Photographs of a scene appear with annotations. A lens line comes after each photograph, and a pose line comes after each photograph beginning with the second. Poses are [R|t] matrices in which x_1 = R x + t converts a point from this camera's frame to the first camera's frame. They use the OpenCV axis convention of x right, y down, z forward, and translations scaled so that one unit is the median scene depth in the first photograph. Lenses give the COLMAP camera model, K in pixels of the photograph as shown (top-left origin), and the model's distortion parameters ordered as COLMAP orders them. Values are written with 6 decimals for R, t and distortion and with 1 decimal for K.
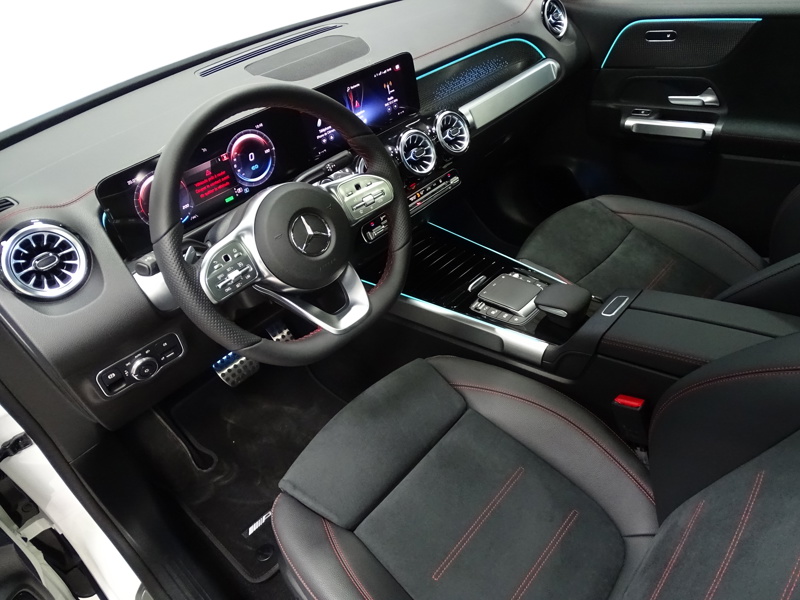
lens RADIAL K [[563.5, 0, 400.5], [0, 563.5, 302.9], [0, 0, 1]] dist [-0.008503, 0.002140]
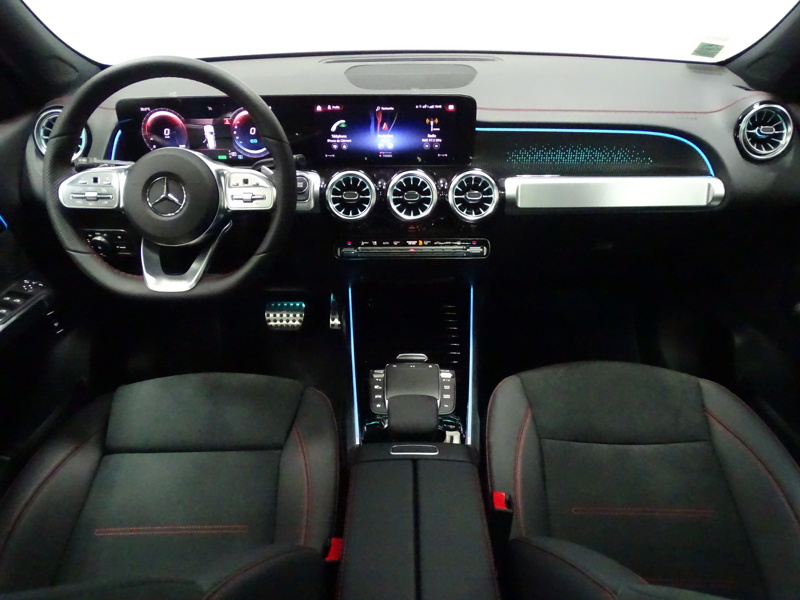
lens RADIAL K [[563.5, 0, 400.5], [0, 563.5, 302.9], [0, 0, 1]] dist [-0.008503, 0.002140]
pose [[0.667889, 0.498402, -0.552738, 0.607450], [-0.513852, 0.846049, 0.141977, -0.239196], [0.538405, 0.189201, 0.821172, 0.266078]]
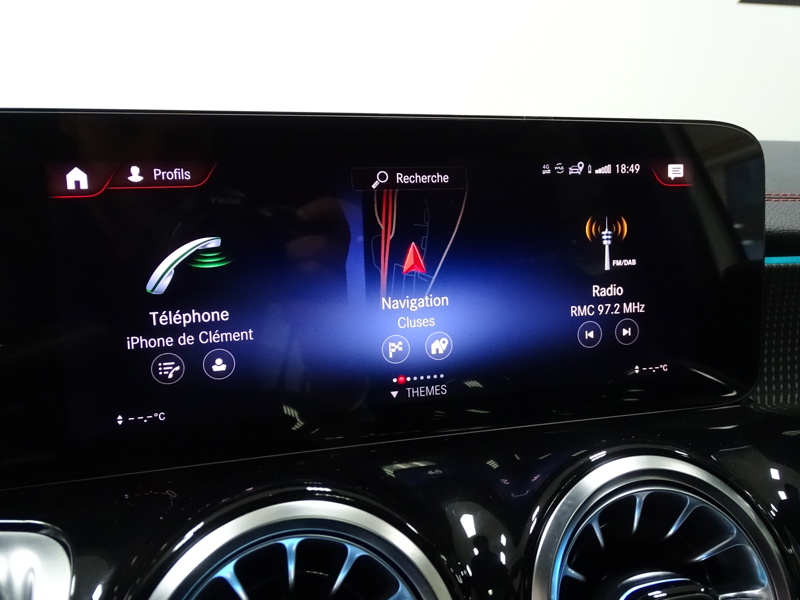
lens RADIAL K [[648.3, 0, 400.0], [0, 648.3, 300.0], [0, 0, 1]] dist [0.004598, 0.004427]
pose [[0.843741, 0.199826, -0.498168, 0.040645], [-0.396811, 0.857209, -0.328228, -0.250314], [0.361445, 0.474618, 0.802555, 0.784545]]
